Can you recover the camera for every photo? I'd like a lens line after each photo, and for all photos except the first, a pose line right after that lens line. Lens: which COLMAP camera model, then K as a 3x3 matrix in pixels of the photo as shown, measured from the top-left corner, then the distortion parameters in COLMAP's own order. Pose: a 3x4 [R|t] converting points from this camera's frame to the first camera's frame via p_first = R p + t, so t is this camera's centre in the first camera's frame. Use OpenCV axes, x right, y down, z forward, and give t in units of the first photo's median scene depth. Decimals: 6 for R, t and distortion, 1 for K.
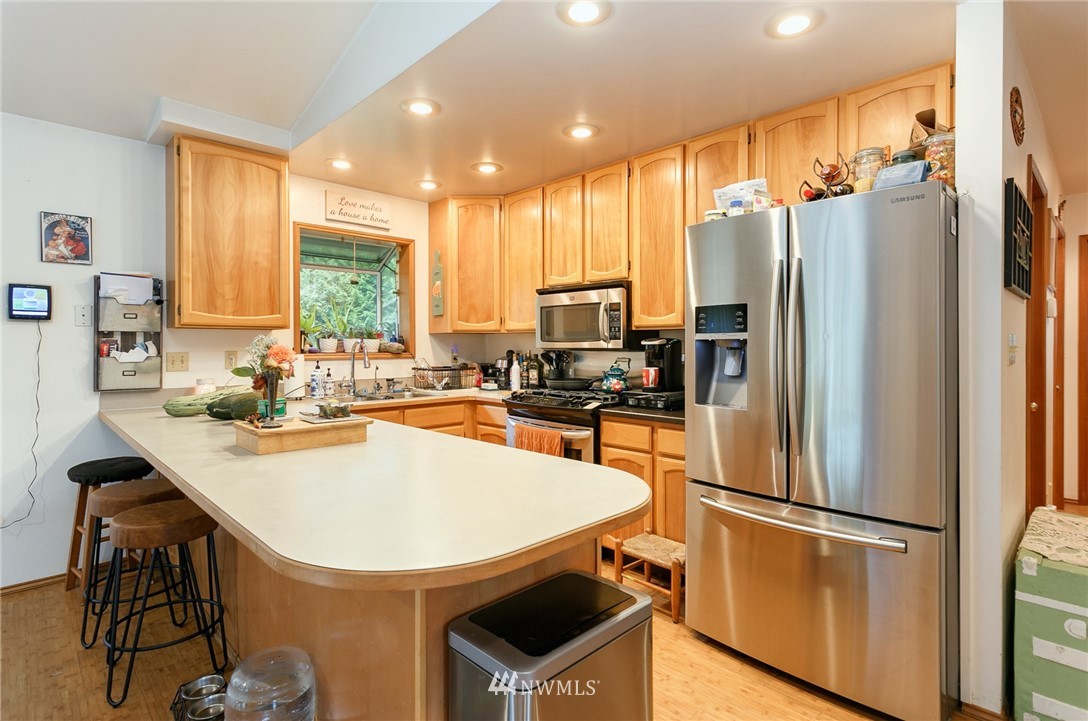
lens RADIAL K [[545.6, 0, 543.0], [0, 545.6, 345.8], [0, 0, 1]] dist [0.002067, 0.000063]
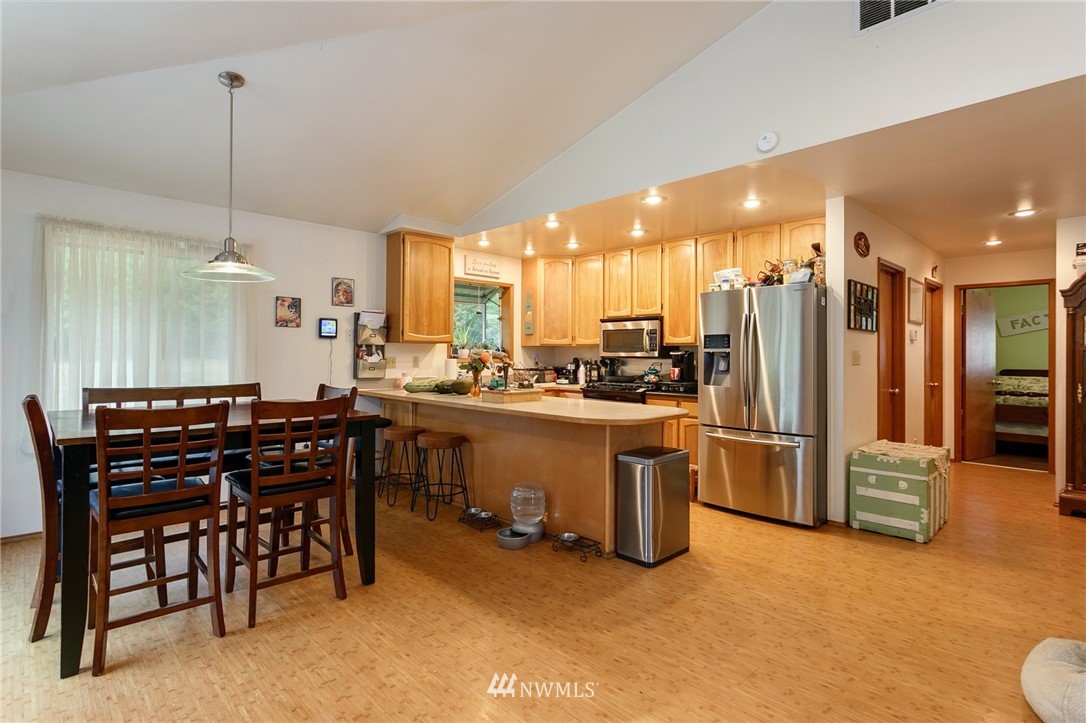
lens RADIAL K [[531.7, 0, 530.7], [0, 531.7, 351.9], [0, 0, 1]] dist [0.001887, 0.000351]
pose [[0.999565, 0.007275, -0.028584, -0.199624], [-0.007500, 0.999942, -0.007773, 0.005855], [0.028526, 0.007984, 0.999561, -0.643066]]
